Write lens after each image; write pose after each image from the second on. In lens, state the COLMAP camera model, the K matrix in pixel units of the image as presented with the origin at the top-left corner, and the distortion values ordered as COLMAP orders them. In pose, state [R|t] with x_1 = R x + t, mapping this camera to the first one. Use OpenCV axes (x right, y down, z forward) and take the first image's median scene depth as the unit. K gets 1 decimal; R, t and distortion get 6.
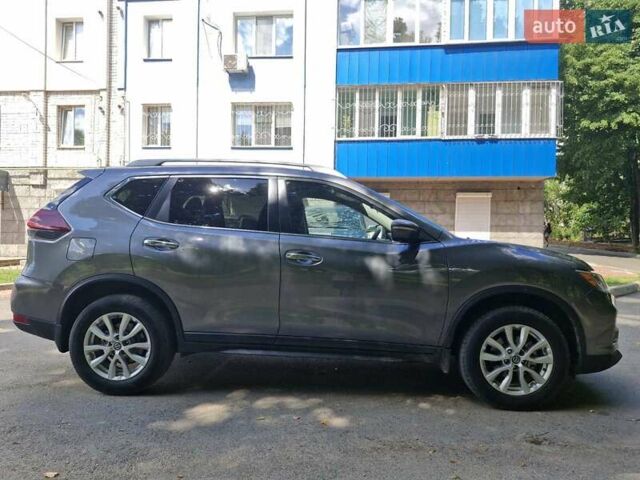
lens RADIAL K [[450.9, 0, 321.0], [0, 450.9, 267.4], [0, 0, 1]] dist [0.001577, -0.001199]
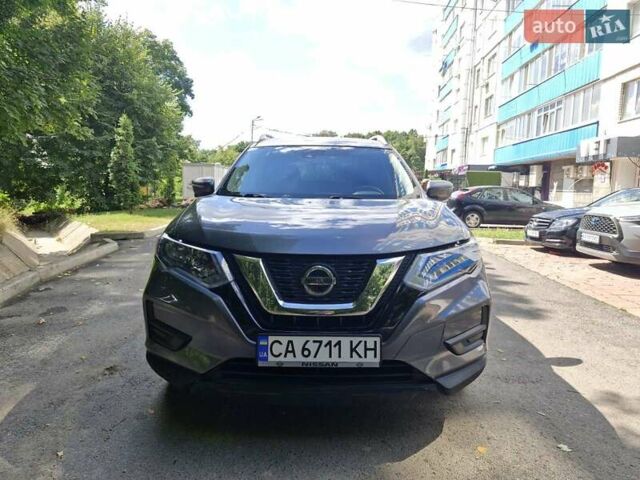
lens RADIAL K [[438.0, 0, 321.0], [0, 438.0, 260.4], [0, 0, 1]] dist [0.074875, -0.085066]
pose [[0.048848, 0.134539, -0.989704, 0.283893], [-0.083581, 0.987962, 0.130177, -0.013531], [0.995303, 0.076361, 0.059505, 0.259191]]
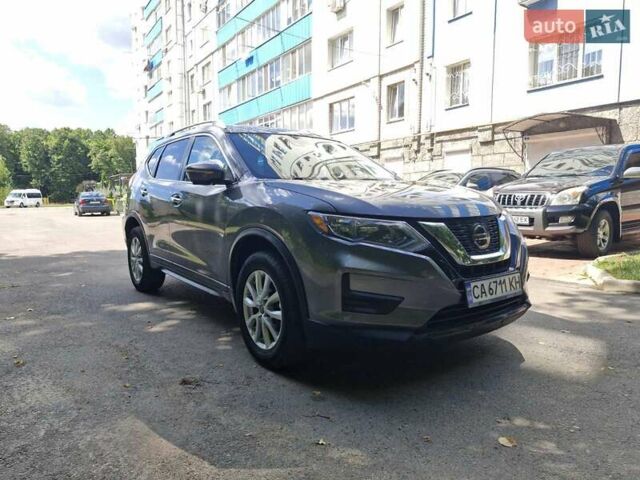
lens RADIAL K [[438.0, 0, 321.0], [0, 438.0, 260.4], [0, 0, 1]] dist [0.074875, -0.085066]
pose [[0.633525, 0.084711, -0.769071, 0.247229], [-0.029997, 0.995930, 0.084989, 0.005986], [0.773141, -0.030772, 0.633487, 0.112531]]
